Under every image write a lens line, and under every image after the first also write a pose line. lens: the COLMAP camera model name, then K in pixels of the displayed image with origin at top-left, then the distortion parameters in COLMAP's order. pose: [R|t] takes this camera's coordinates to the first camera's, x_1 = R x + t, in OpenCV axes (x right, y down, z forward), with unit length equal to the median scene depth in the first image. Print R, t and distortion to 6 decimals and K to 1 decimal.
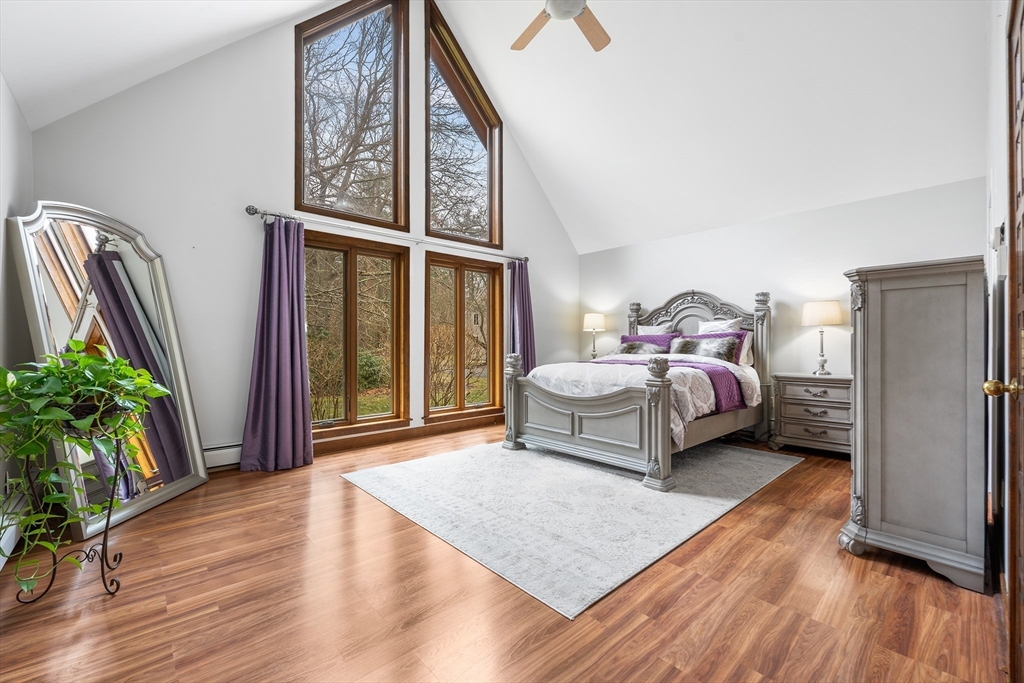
lens RADIAL K [[416.0, 0, 510.1], [0, 416.0, 339.7], [0, 0, 1]] dist [-0.002060, 0.000278]
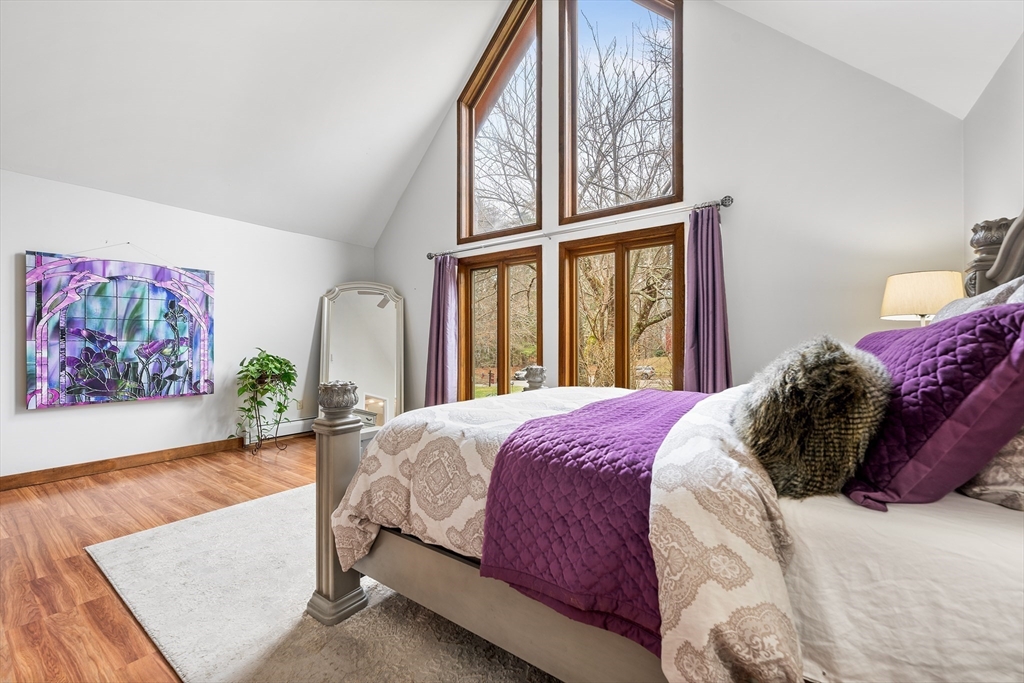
lens RADIAL K [[416.0, 0, 506.2], [0, 416.0, 344.6], [0, 0, 1]] dist [-0.002060, 0.000278]
pose [[0.211593, -0.002944, -0.977353, 0.759988], [0.006176, 0.999980, -0.001675, -0.003582], [0.977338, -0.005682, 0.211607, 0.873716]]
